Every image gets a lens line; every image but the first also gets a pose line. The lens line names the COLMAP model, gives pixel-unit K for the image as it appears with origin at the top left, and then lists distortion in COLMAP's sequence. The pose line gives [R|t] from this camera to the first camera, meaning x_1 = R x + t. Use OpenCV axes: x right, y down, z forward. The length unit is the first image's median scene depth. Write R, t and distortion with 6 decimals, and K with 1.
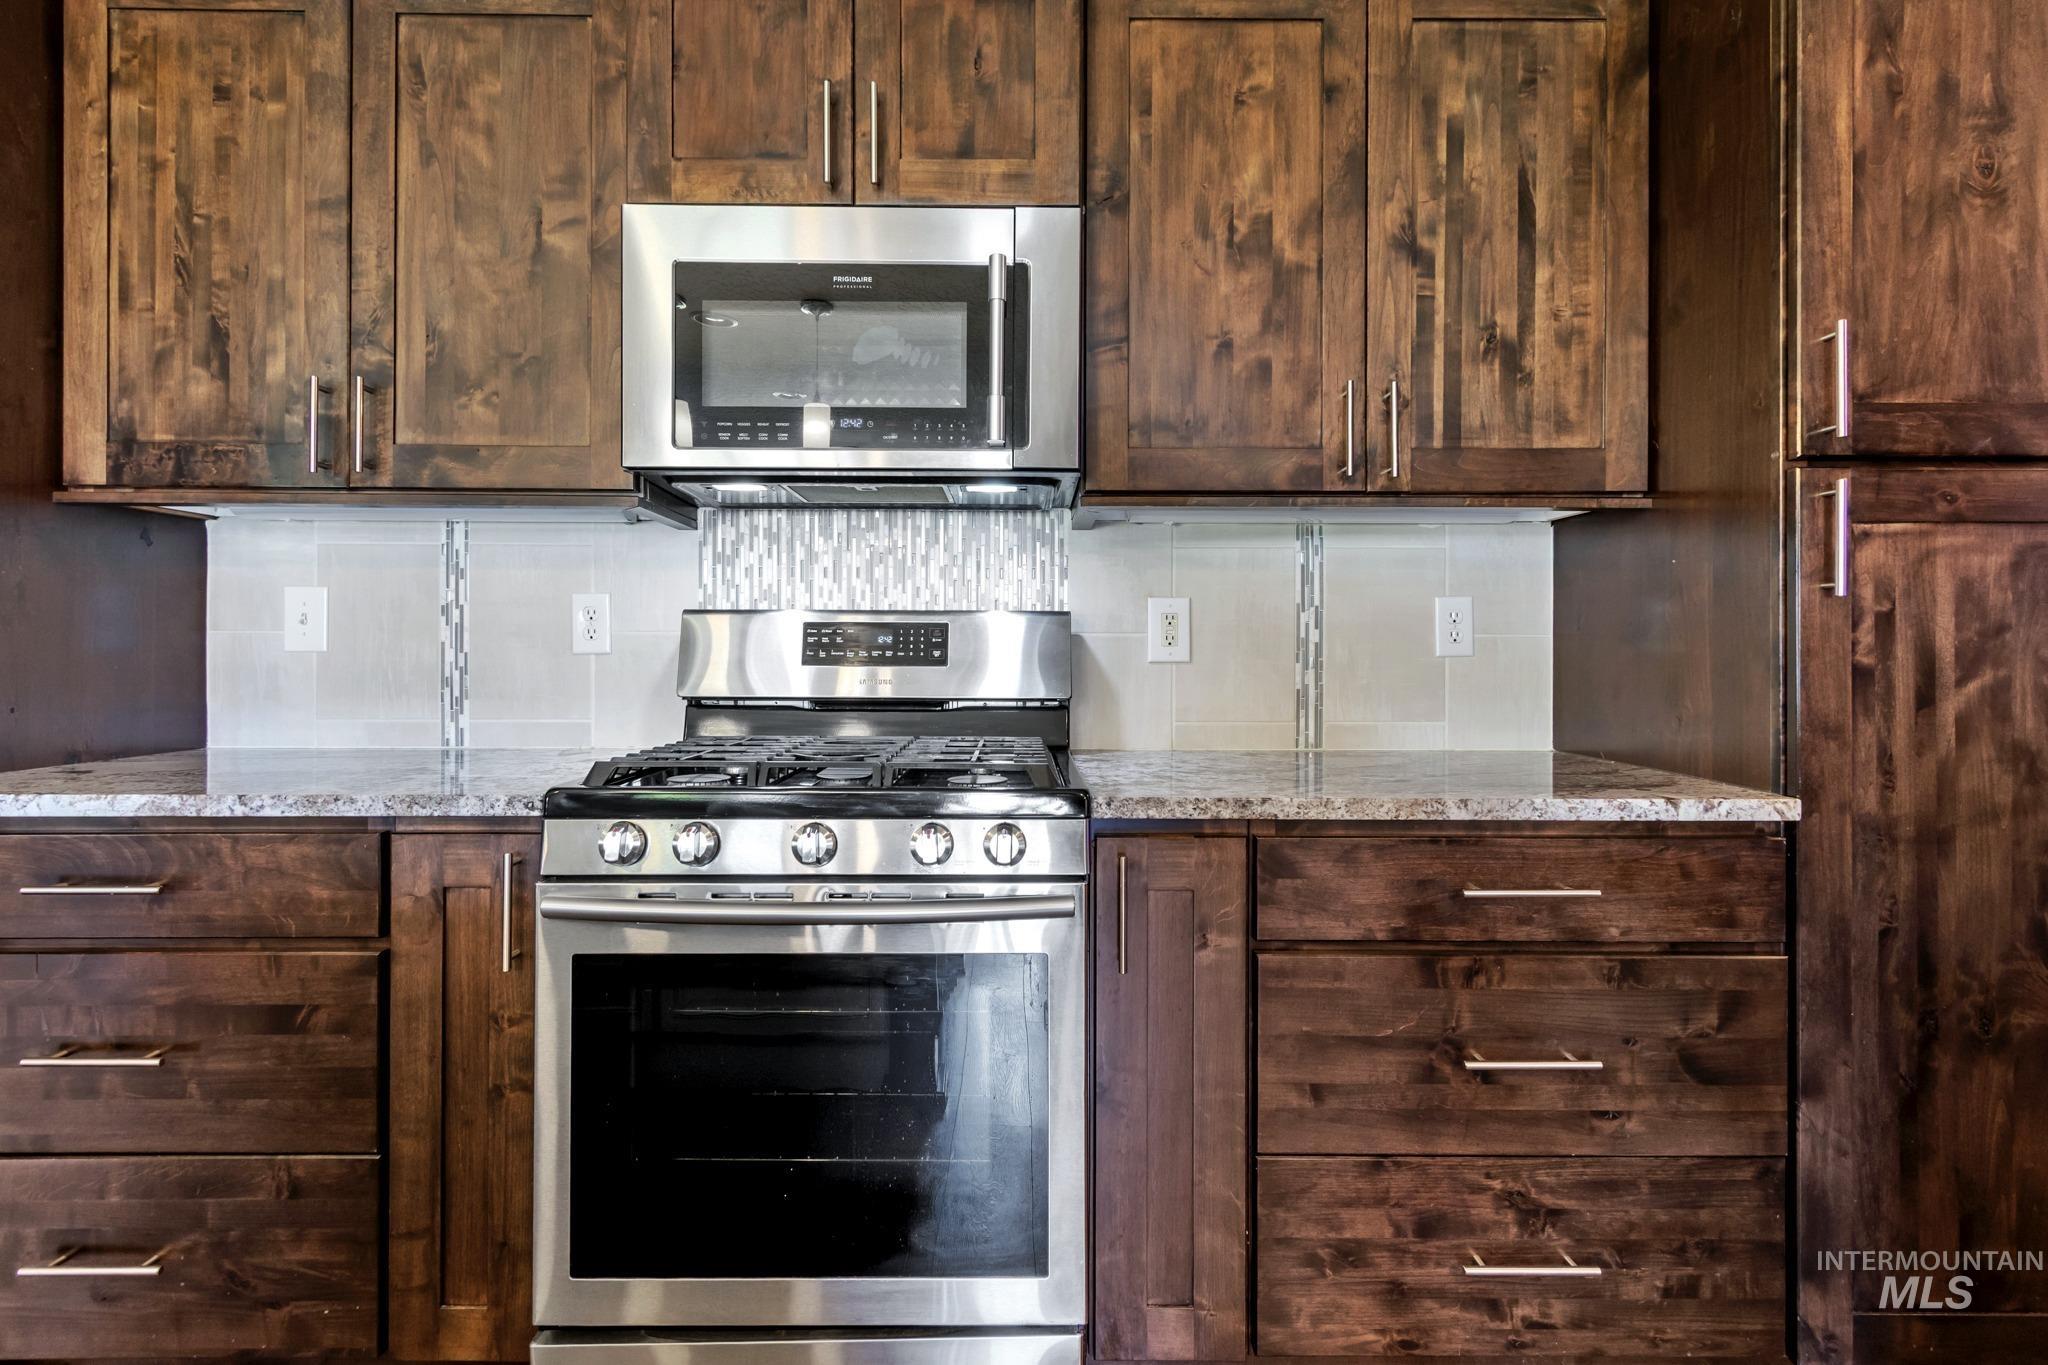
lens RADIAL K [[998.0, 0, 1024.1], [0, 998.0, 646.1], [0, 0, 1]] dist [0.005623, 0.000234]
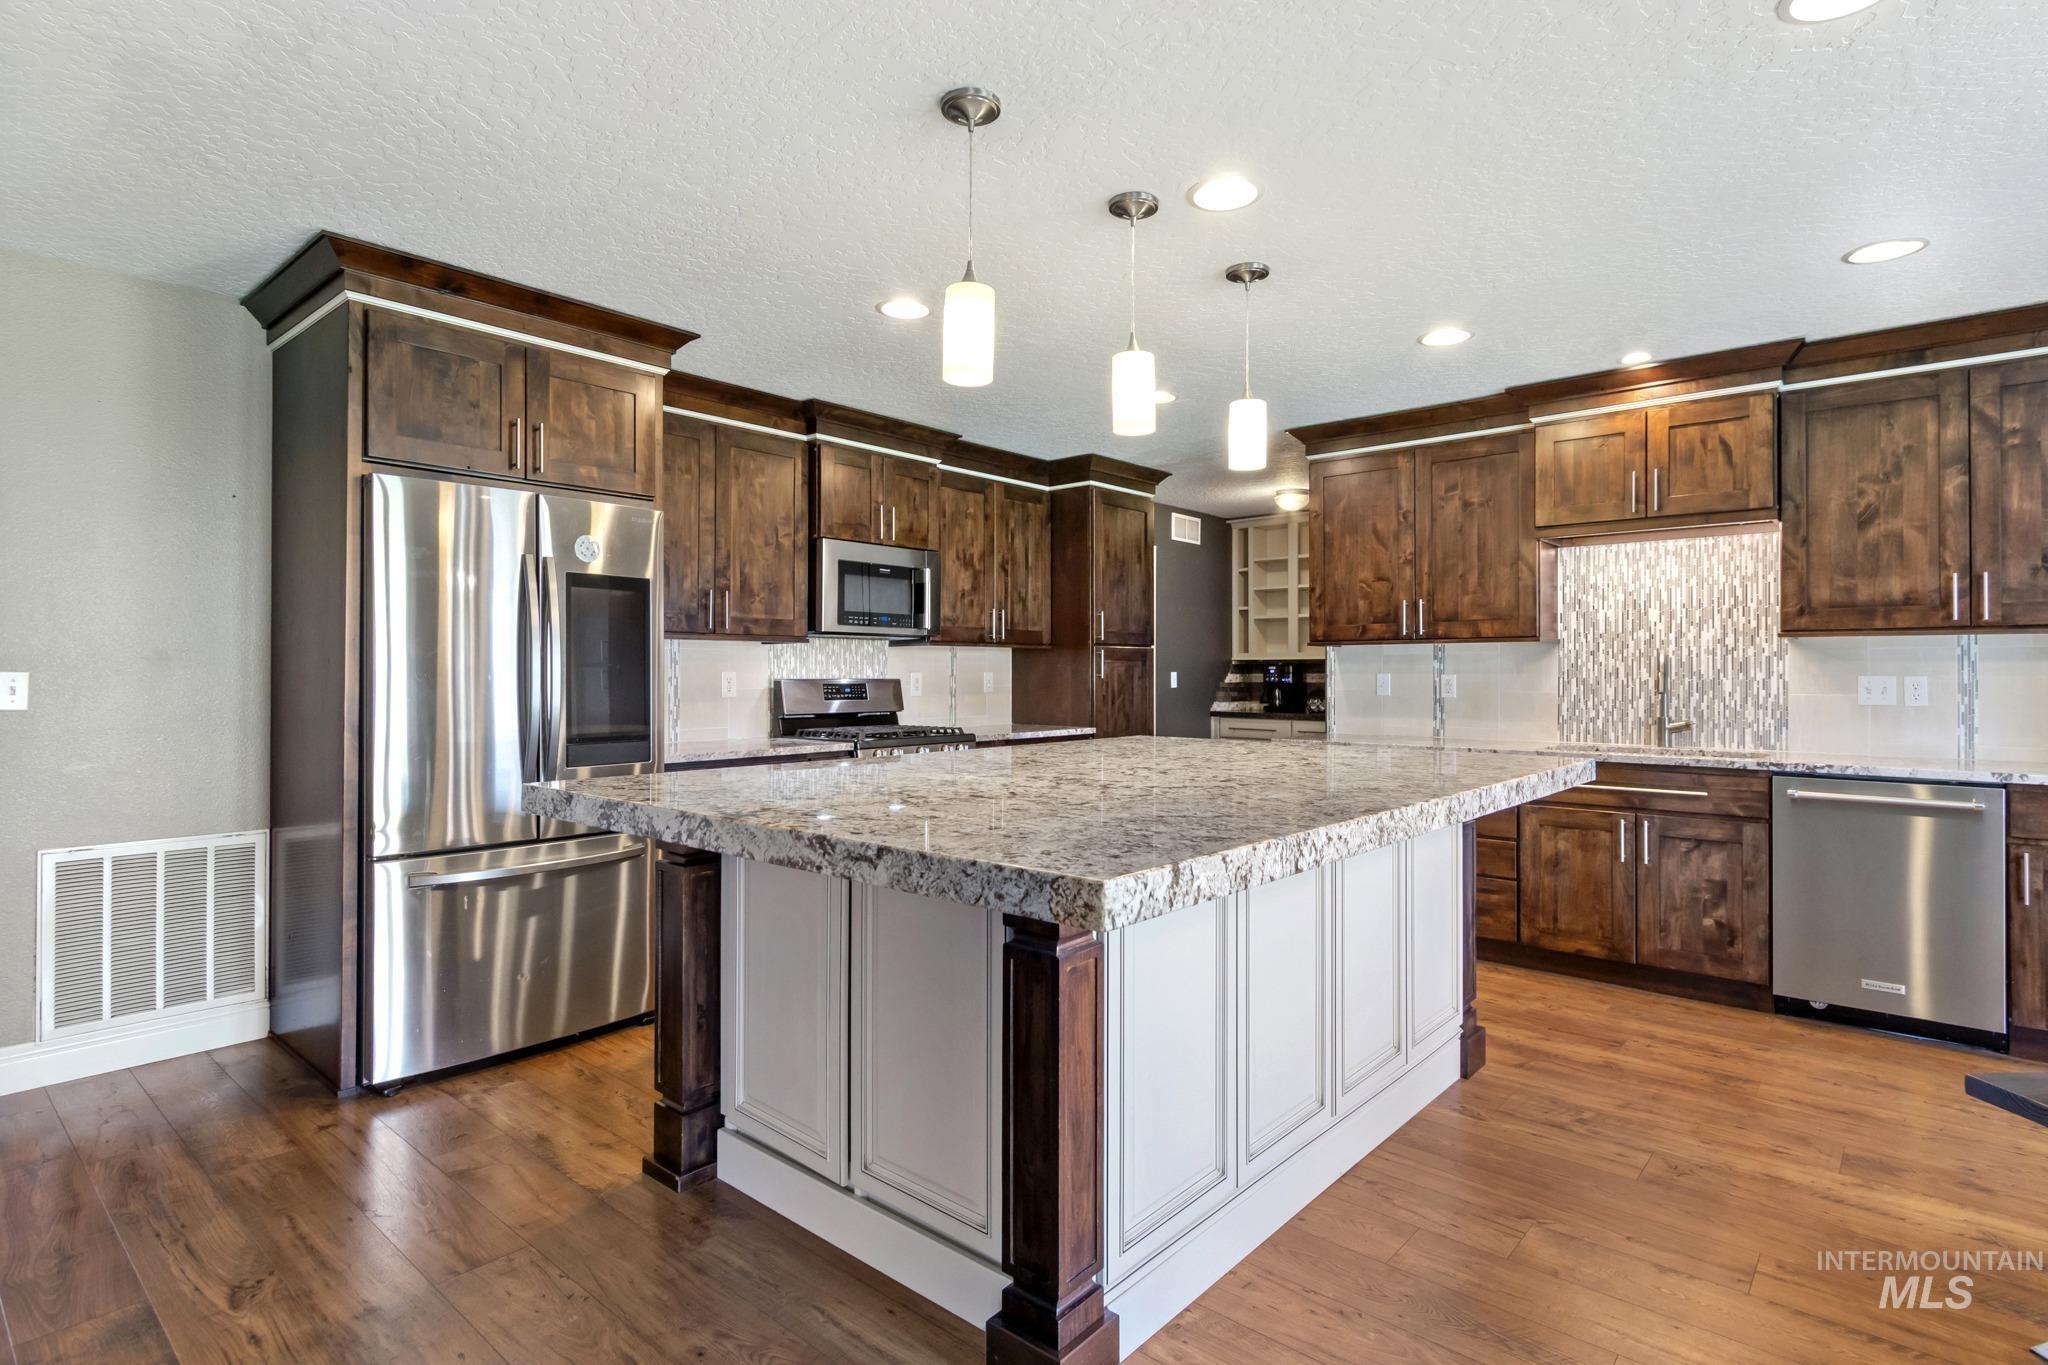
lens RADIAL K [[1019.3, 0, 1013.7], [0, 1019.3, 669.3], [0, 0, 1]] dist [0.002252, -0.001857]
pose [[0.672324, -0.000080, 0.740257, -2.042394], [0.000896, 0.999999, -0.000706, -0.066180], [-0.740256, 0.001138, 0.672324, -1.248973]]
